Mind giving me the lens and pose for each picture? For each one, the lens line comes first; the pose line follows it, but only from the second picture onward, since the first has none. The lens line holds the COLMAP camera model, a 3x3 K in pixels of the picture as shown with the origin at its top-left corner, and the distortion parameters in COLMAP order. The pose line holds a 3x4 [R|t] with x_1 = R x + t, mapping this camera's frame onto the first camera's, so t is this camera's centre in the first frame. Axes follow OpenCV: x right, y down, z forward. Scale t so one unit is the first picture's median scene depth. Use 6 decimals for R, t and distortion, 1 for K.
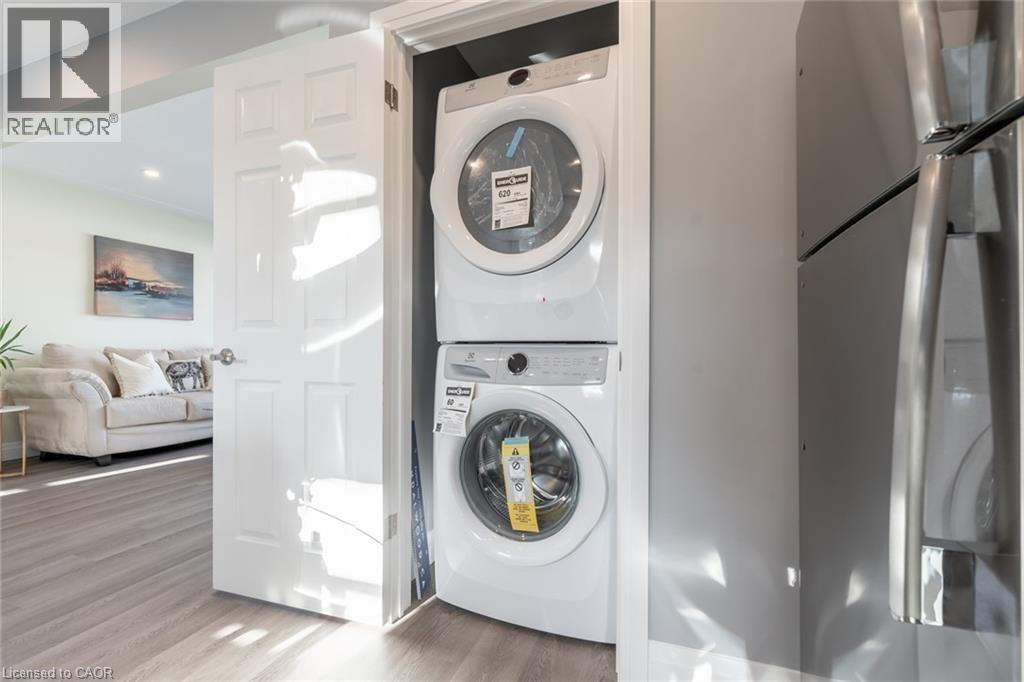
lens RADIAL K [[450.4, 0, 520.5], [0, 450.4, 347.1], [0, 0, 1]] dist [-0.001905, 0.000239]
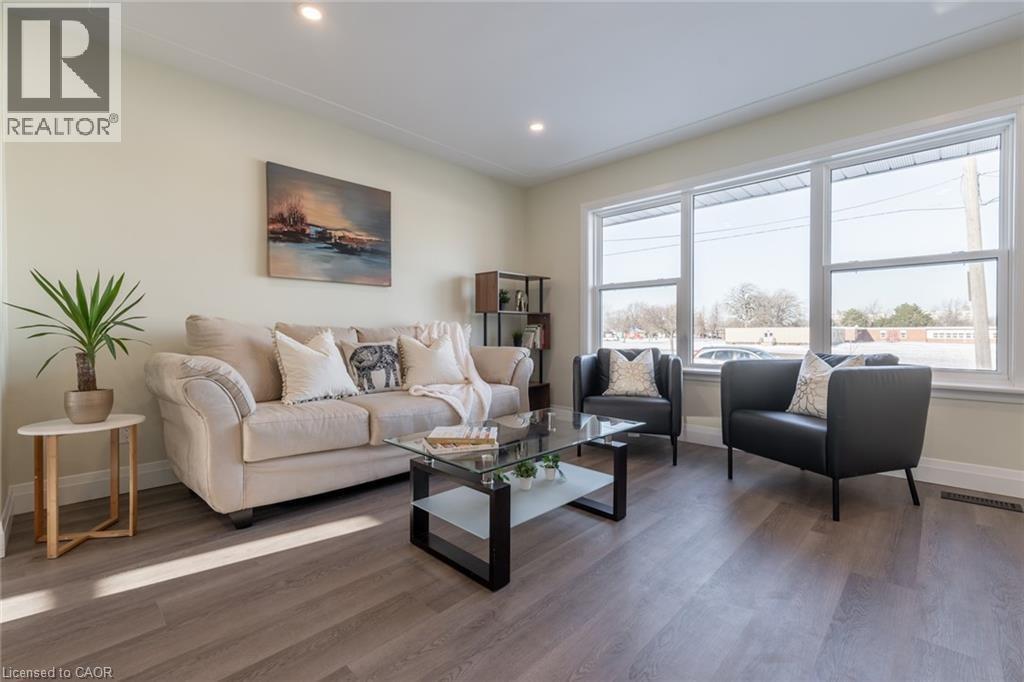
lens RADIAL K [[450.4, 0, 512.8], [0, 450.4, 335.7], [0, 0, 1]] dist [-0.001905, 0.000239]
pose [[0.912840, -0.002804, -0.408307, -0.312750], [0.005320, 0.999973, 0.005027, 0.017251], [0.408282, -0.006761, 0.912831, 0.510321]]
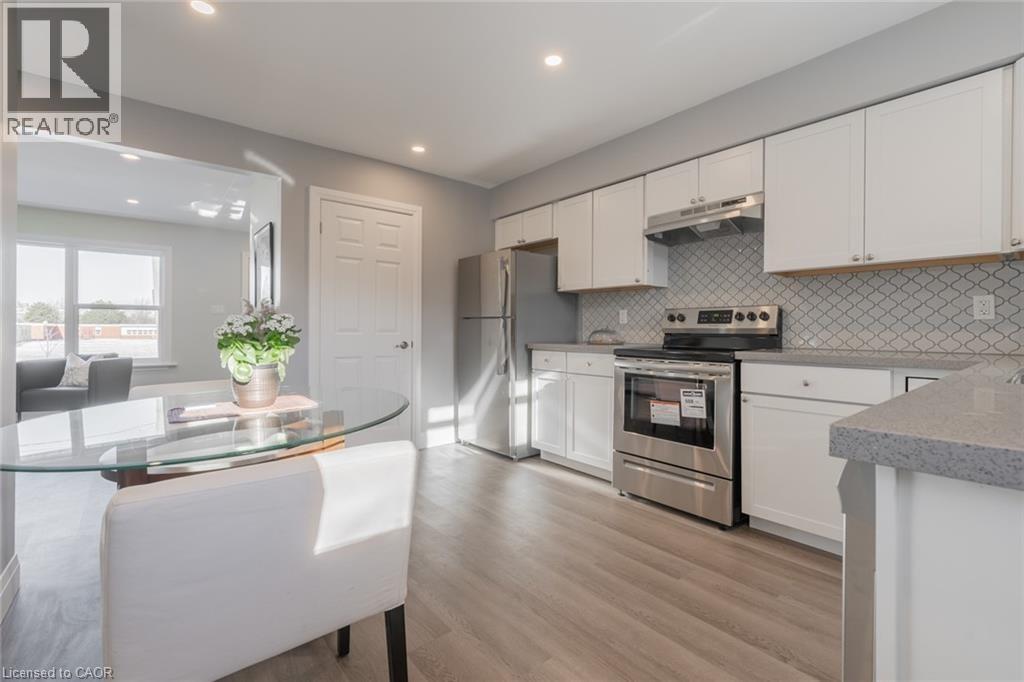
lens RADIAL K [[450.4, 0, 504.6], [0, 450.4, 330.3], [0, 0, 1]] dist [-0.001905, 0.000239]
pose [[0.514864, -0.003377, 0.857265, -0.602001], [-0.001028, 0.999989, 0.004556, -0.020702], [-0.857271, -0.003227, 0.514855, -0.288789]]
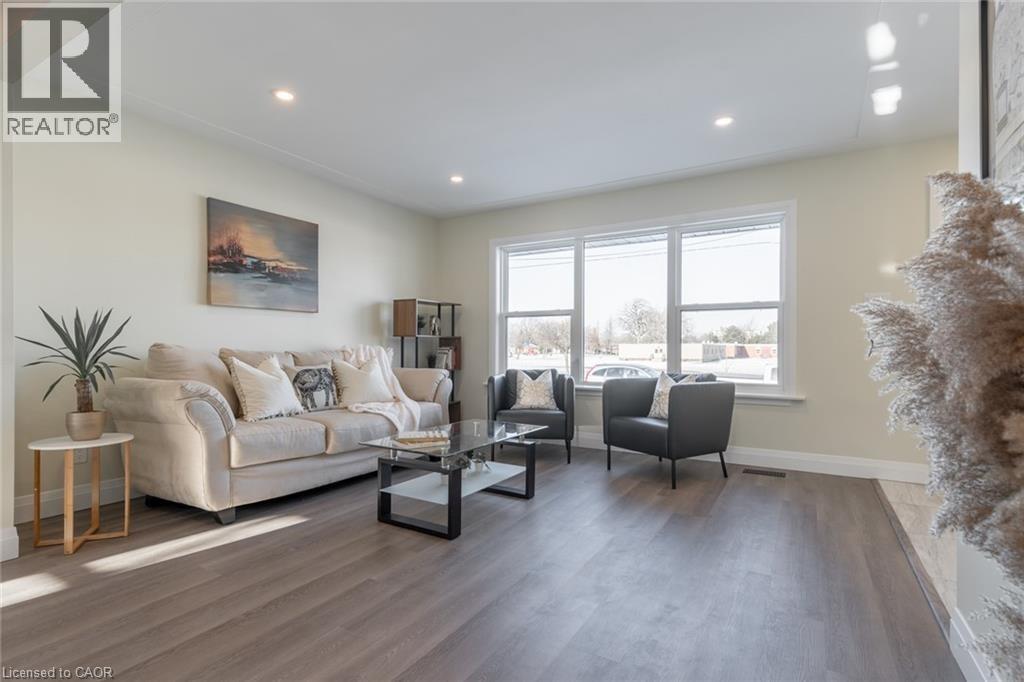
lens RADIAL K [[506.7, 0, 515.3], [0, 506.7, 346.4], [0, 0, 1]] dist [-0.000772, -0.000425]
pose [[0.983496, -0.001391, -0.180926, -0.293580], [0.000937, 0.999996, -0.002595, -0.000890], [0.180928, 0.002382, 0.983493, 0.266784]]
